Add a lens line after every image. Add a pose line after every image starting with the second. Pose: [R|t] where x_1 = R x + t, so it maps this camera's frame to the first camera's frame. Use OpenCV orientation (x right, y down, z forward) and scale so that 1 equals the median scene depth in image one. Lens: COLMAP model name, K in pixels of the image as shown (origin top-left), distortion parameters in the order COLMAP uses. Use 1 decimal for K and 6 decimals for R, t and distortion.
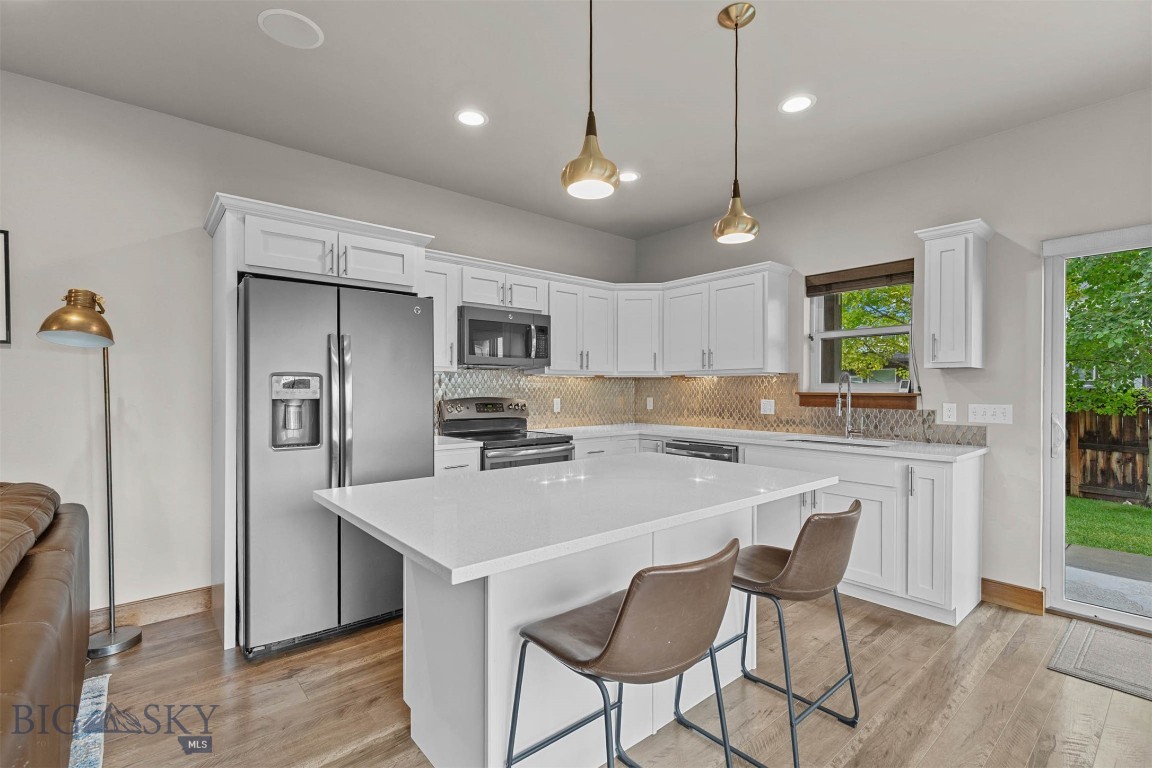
lens RADIAL K [[519.7, 0, 568.3], [0, 519.7, 389.0], [0, 0, 1]] dist [0.004761, 0.000538]
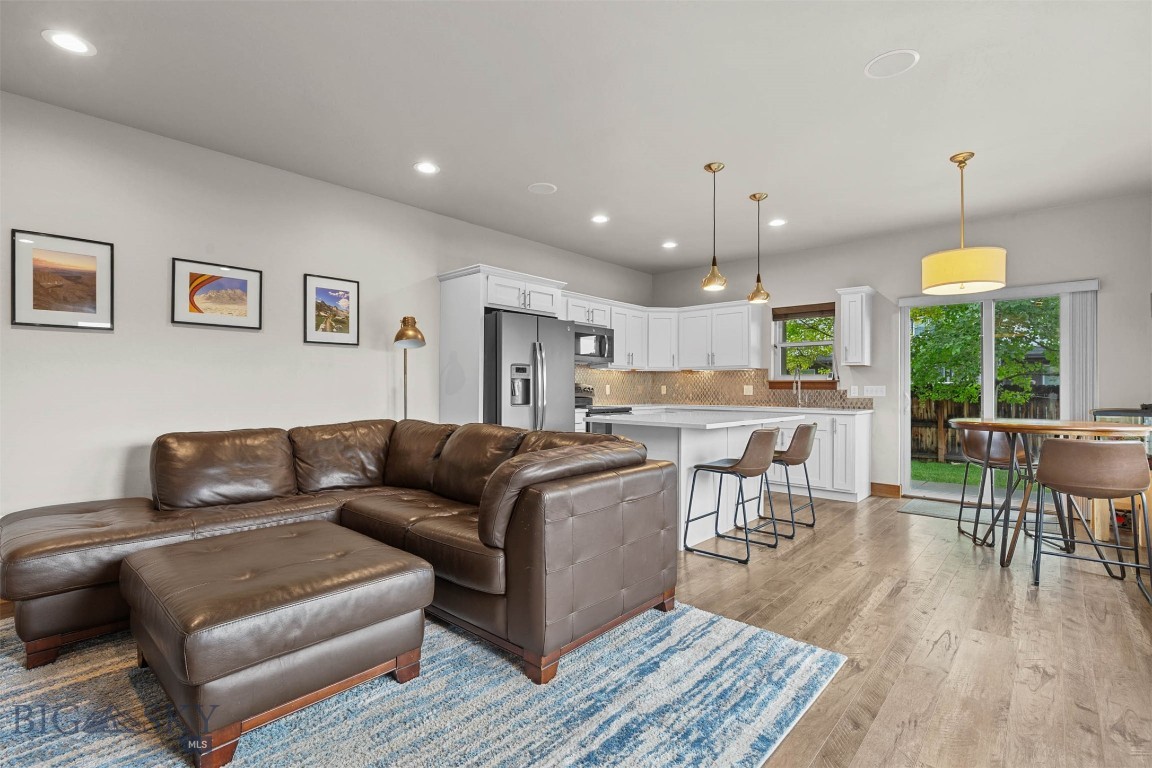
lens RADIAL K [[538.8, 0, 569.9], [0, 538.8, 378.5], [0, 0, 1]] dist [-0.002318, 0.000491]
pose [[0.990607, 0.006410, 0.136589, -0.395088], [-0.003672, 0.999787, -0.020290, 0.036422], [-0.136690, 0.019597, 0.990420, -0.565766]]
